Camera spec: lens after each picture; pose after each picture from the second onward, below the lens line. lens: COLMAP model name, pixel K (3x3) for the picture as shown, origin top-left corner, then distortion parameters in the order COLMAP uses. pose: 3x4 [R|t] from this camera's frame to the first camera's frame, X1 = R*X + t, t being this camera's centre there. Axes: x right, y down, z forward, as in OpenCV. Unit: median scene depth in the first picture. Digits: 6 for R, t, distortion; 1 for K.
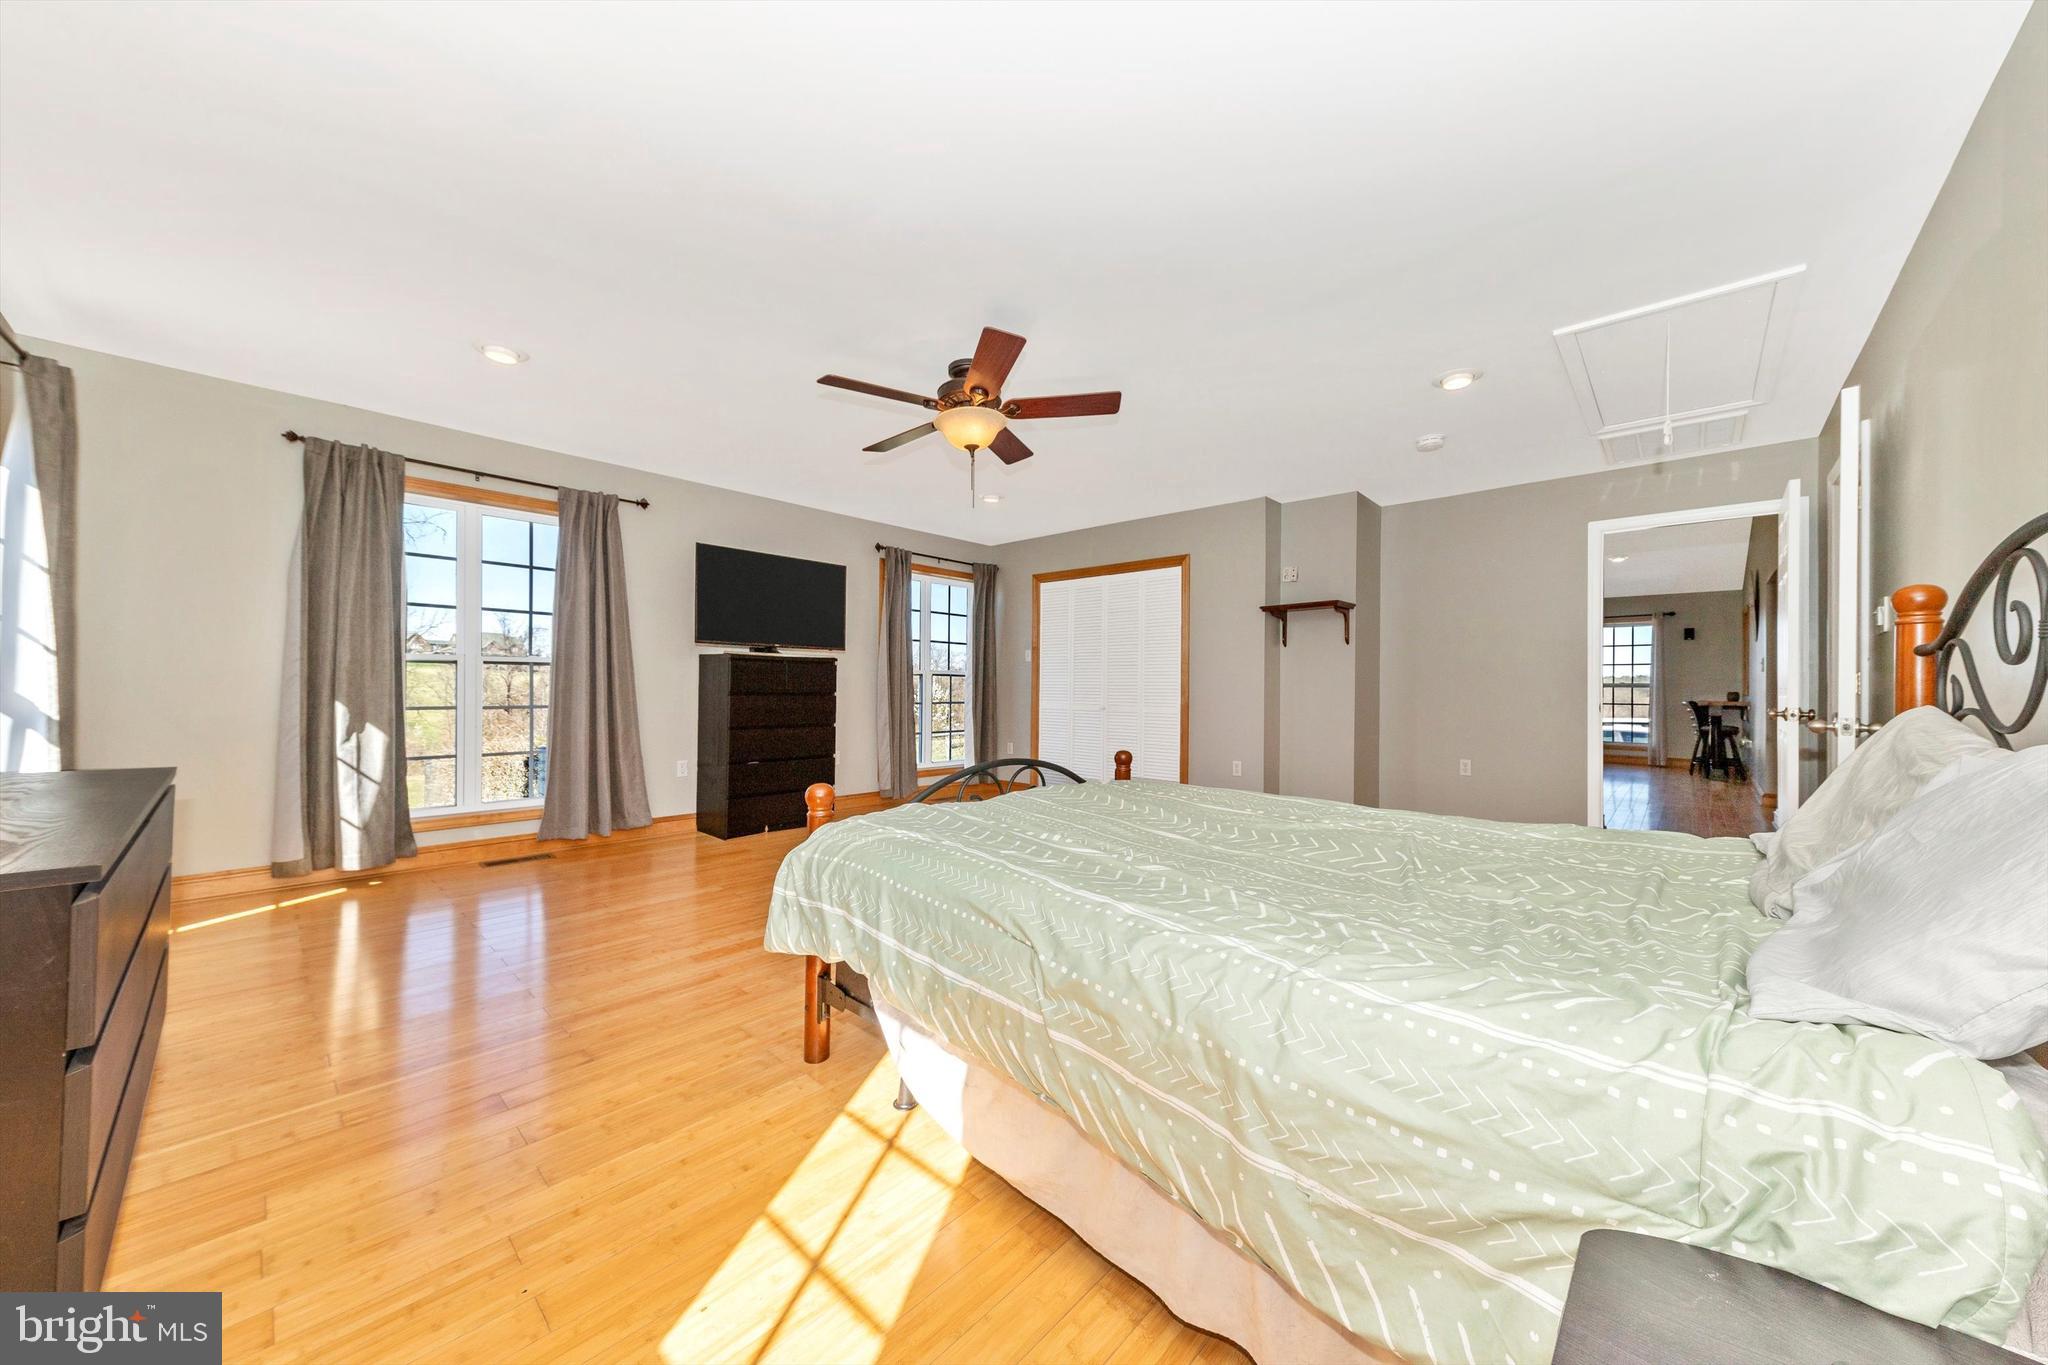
lens RADIAL K [[711.8, 0, 1024.0], [0, 711.8, 682.5], [0, 0, 1]] dist [-0.000706, -0.000032]
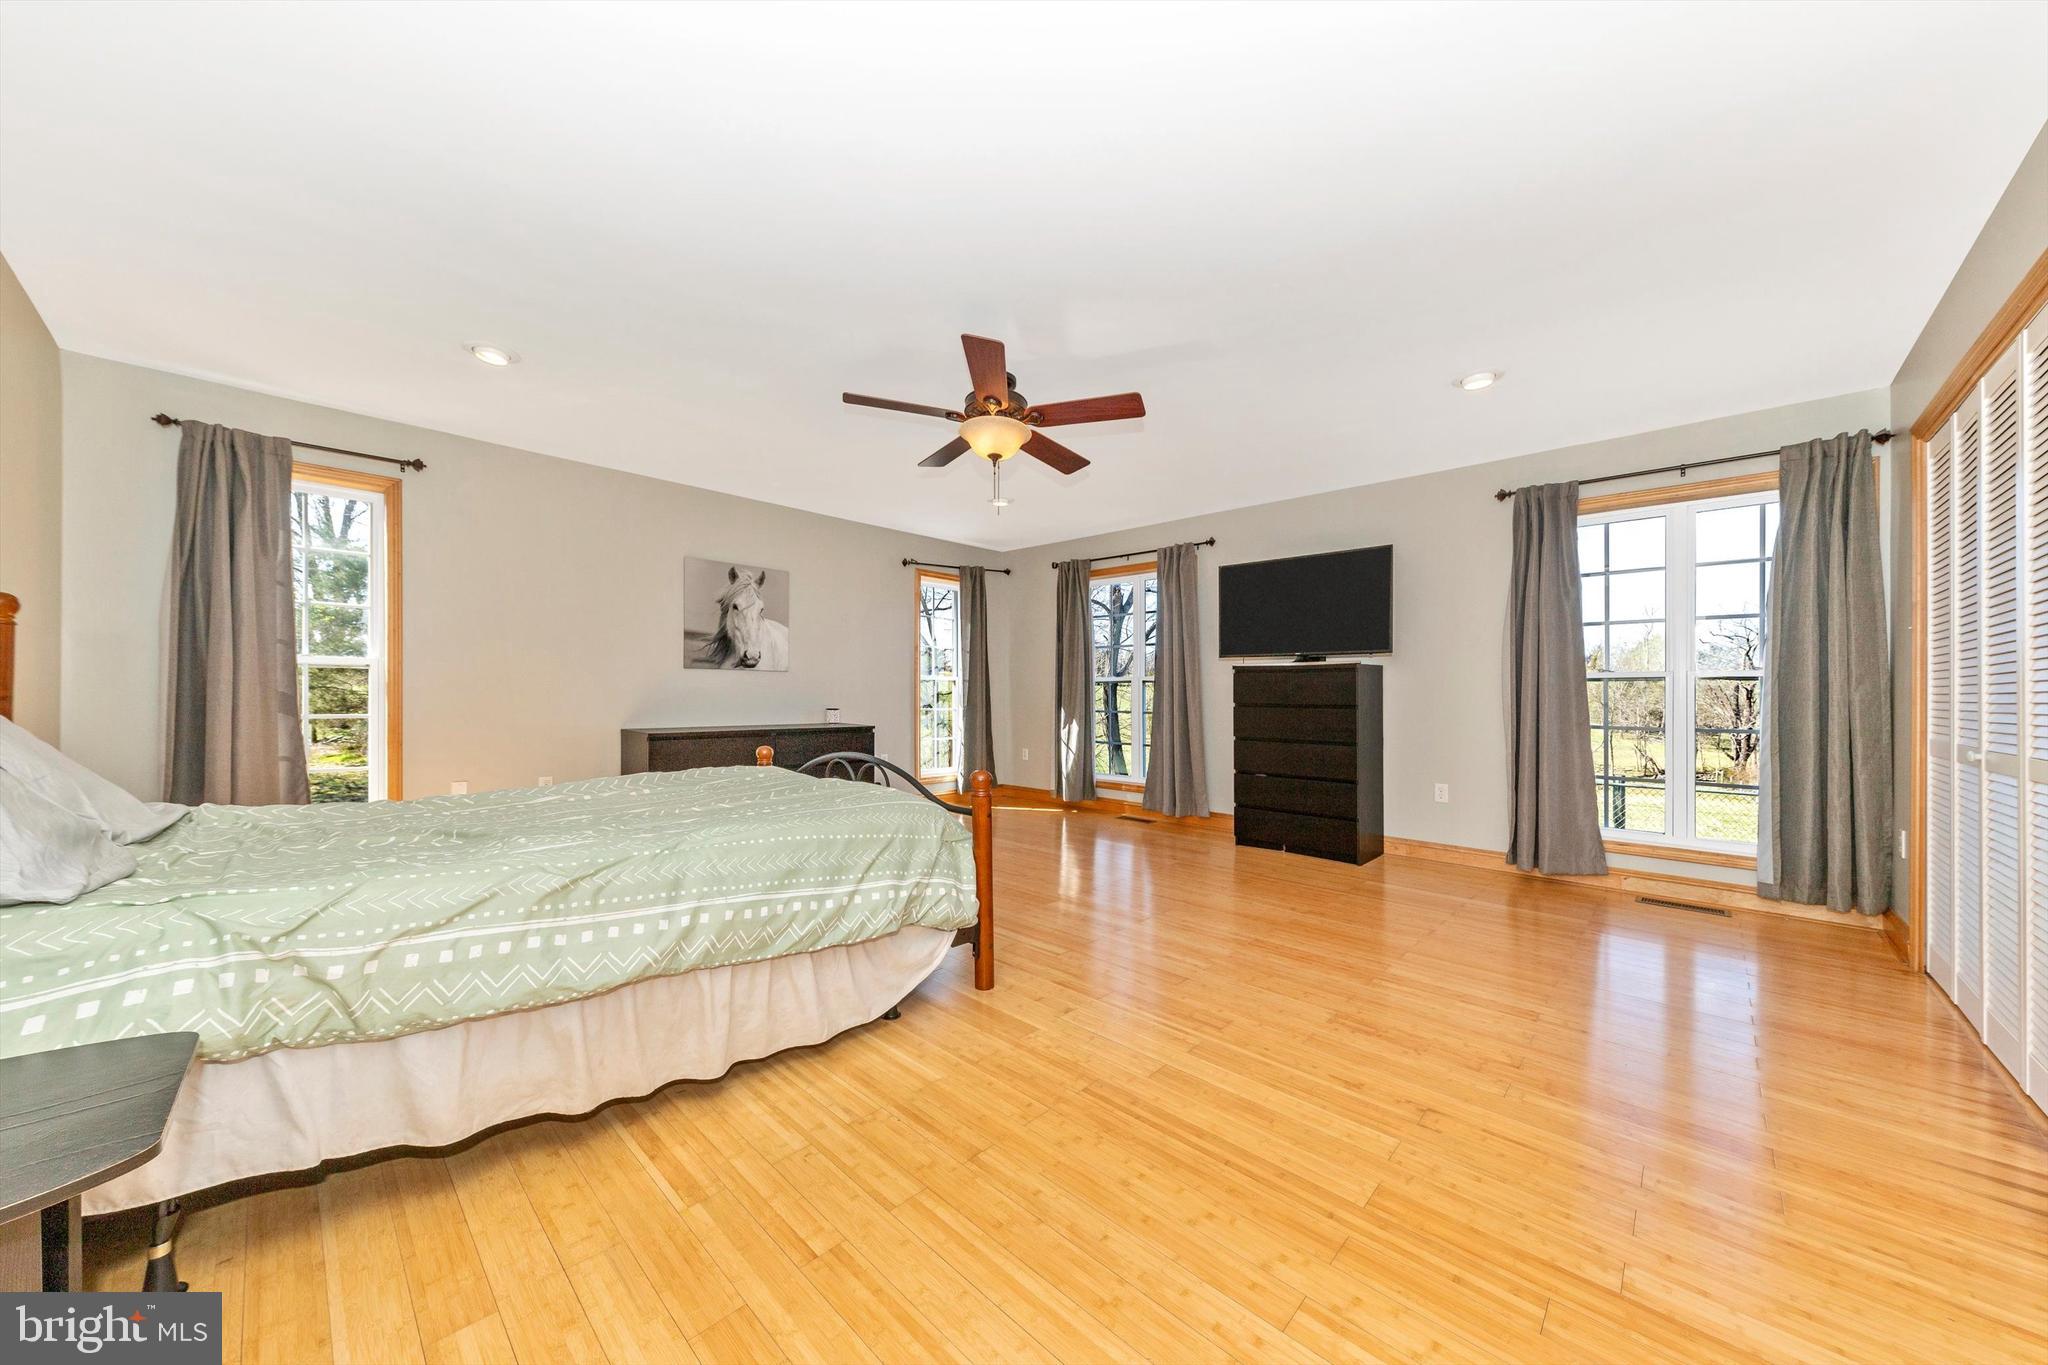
lens RADIAL K [[703.6, 0, 1015.0], [0, 703.6, 694.0], [0, 0, 1]] dist [0.000635, -0.000032]
pose [[-0.031137, -0.008961, -0.999475, 0.614327], [-0.001345, 0.999959, -0.008924, 0.009368], [0.999514, 0.001066, -0.031148, 0.702388]]
